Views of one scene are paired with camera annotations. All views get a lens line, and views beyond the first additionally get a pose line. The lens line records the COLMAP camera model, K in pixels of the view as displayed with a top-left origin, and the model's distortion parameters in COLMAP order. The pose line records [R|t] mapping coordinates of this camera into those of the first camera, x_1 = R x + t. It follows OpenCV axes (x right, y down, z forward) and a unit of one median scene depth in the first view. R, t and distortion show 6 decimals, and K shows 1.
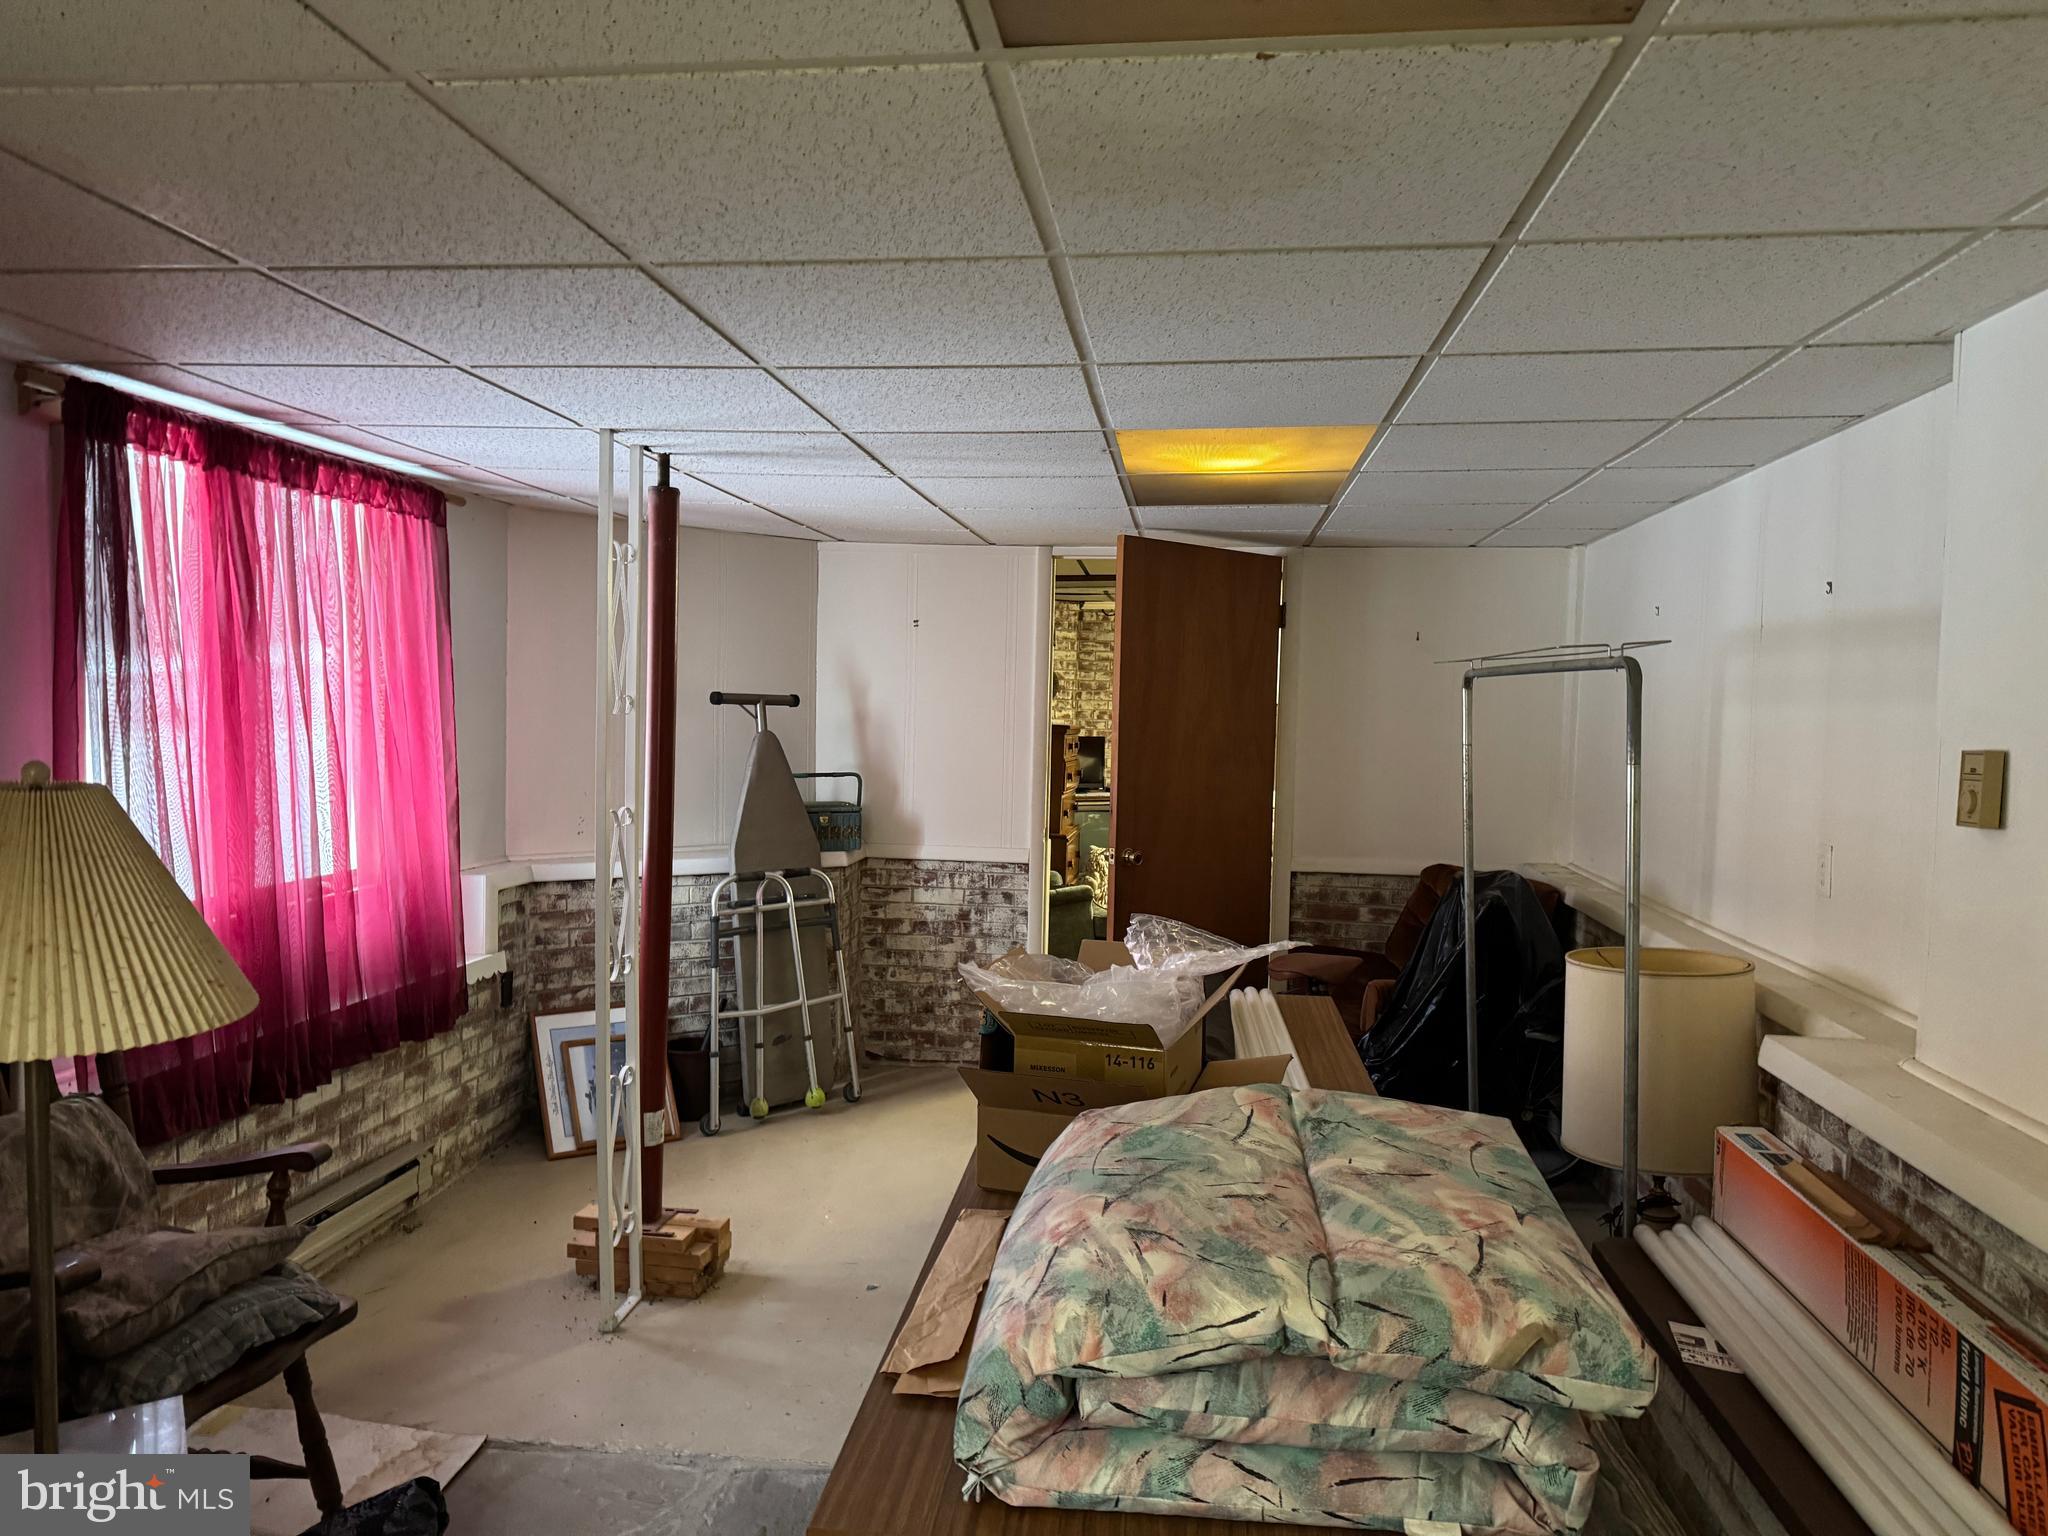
lens RADIAL K [[1436.7, 0, 1024.0], [0, 1436.7, 768.0], [0, 0, 1]] dist [0.090041, -0.106206]
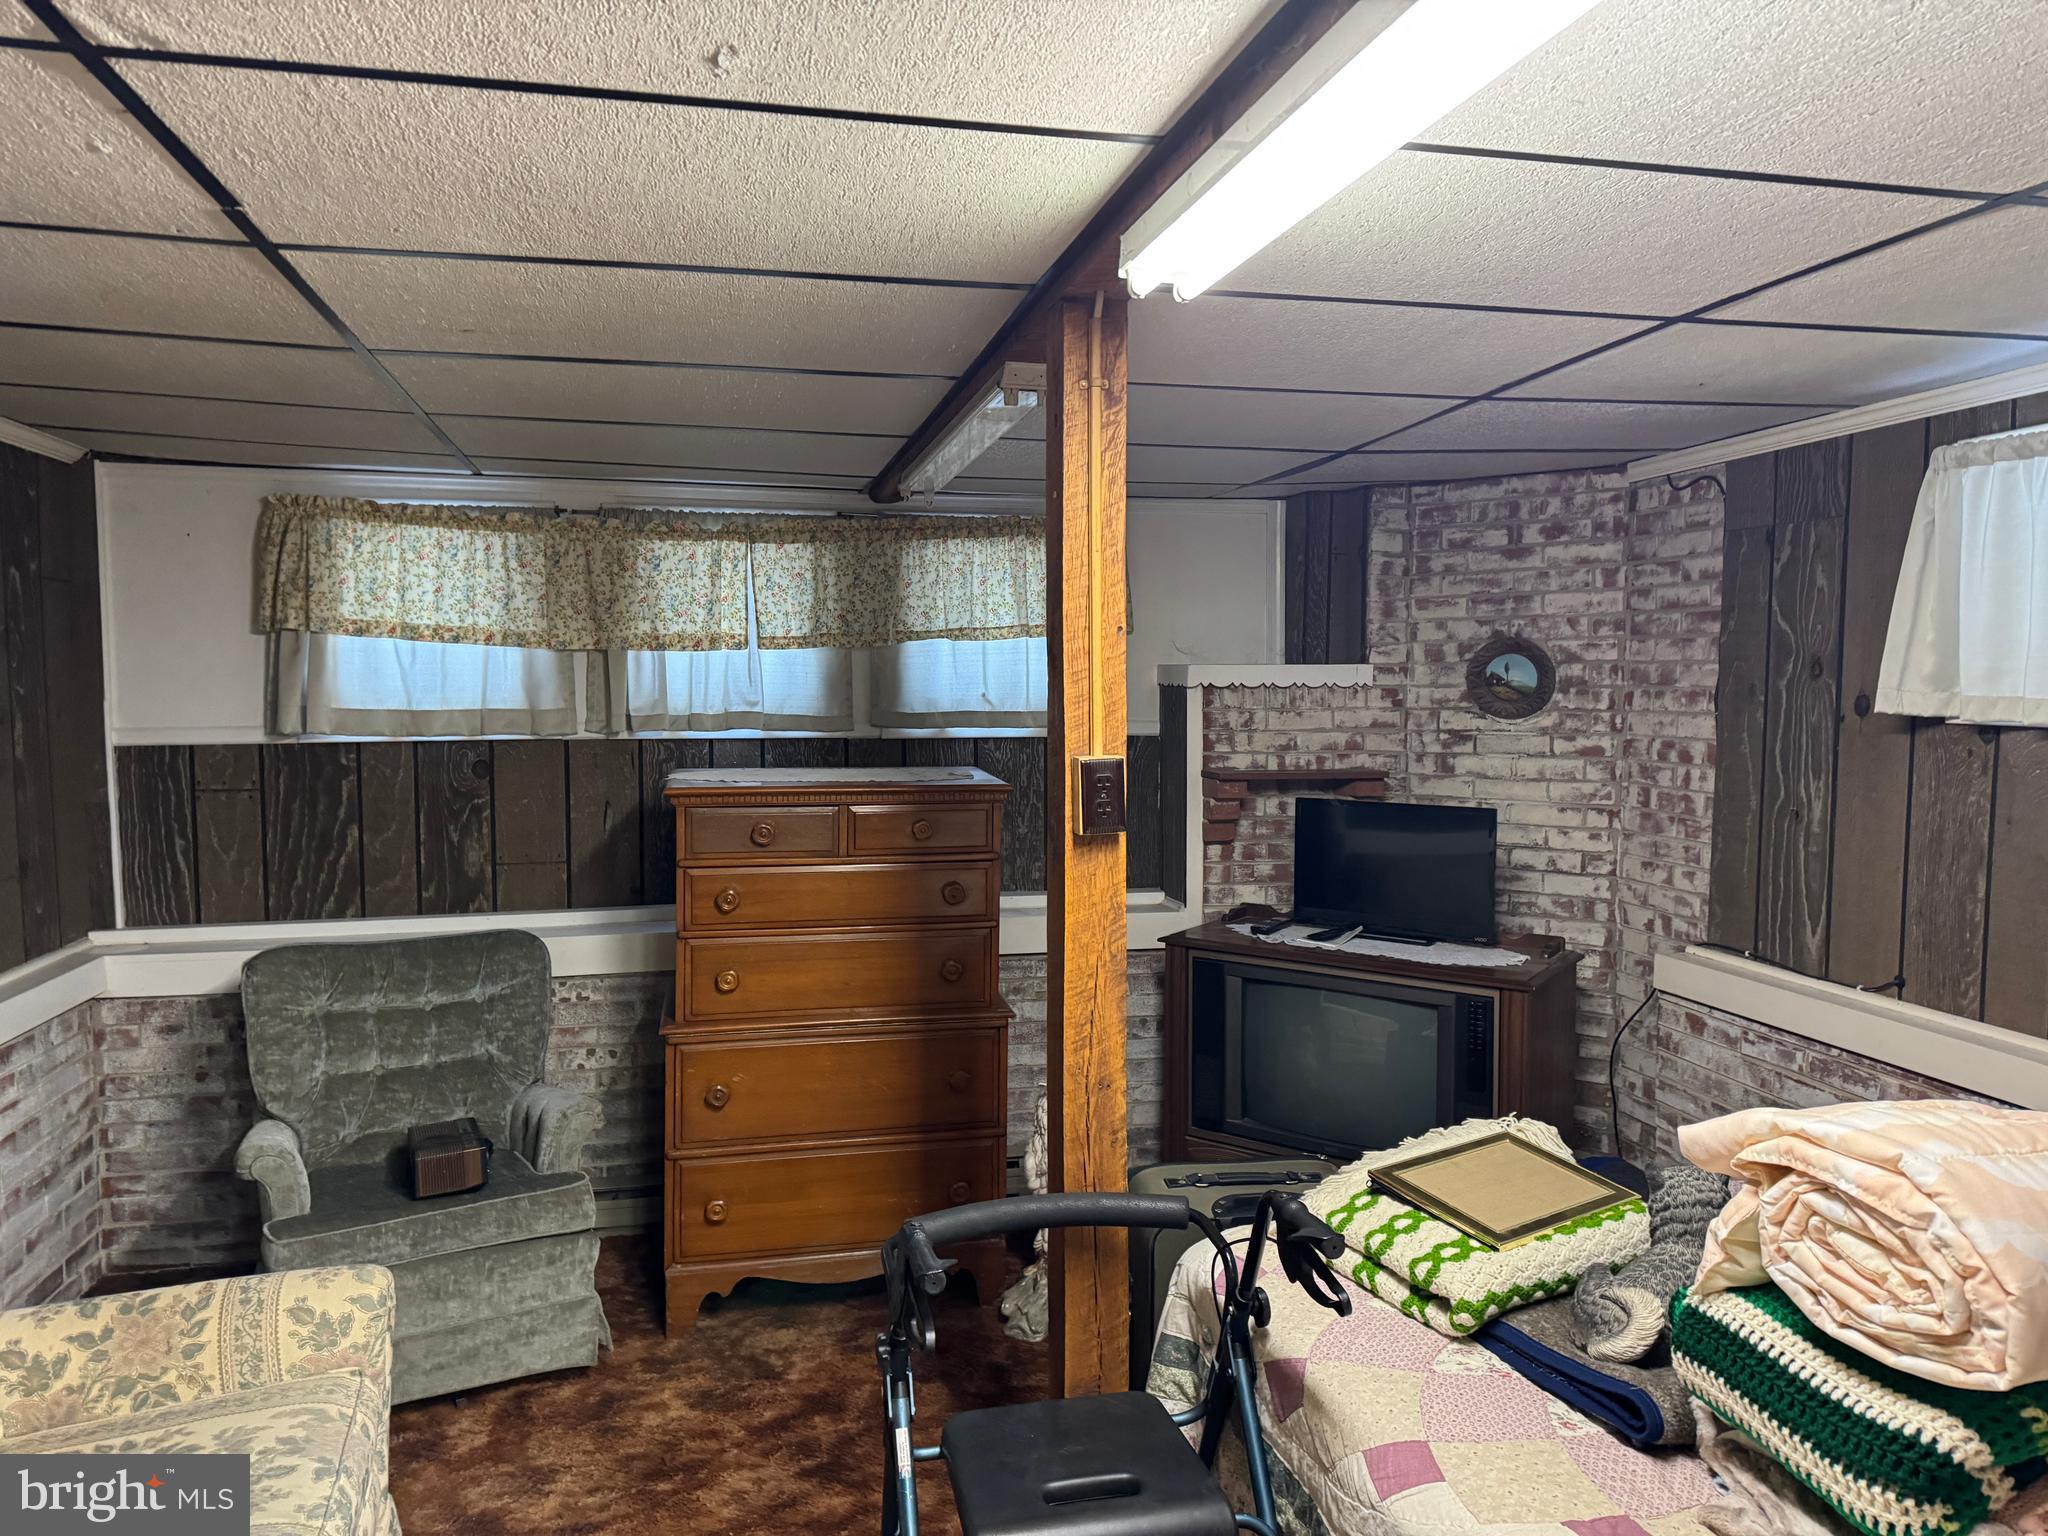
lens RADIAL K [[1436.7, 0, 1024.0], [0, 1436.7, 768.0], [0, 0, 1]] dist [0.090041, -0.106206]
pose [[0.345796, 0.043619, -0.937295, 0.362778], [-0.037440, 0.998765, 0.032667, -0.038460], [0.937562, 0.023796, 0.347002, 0.703061]]
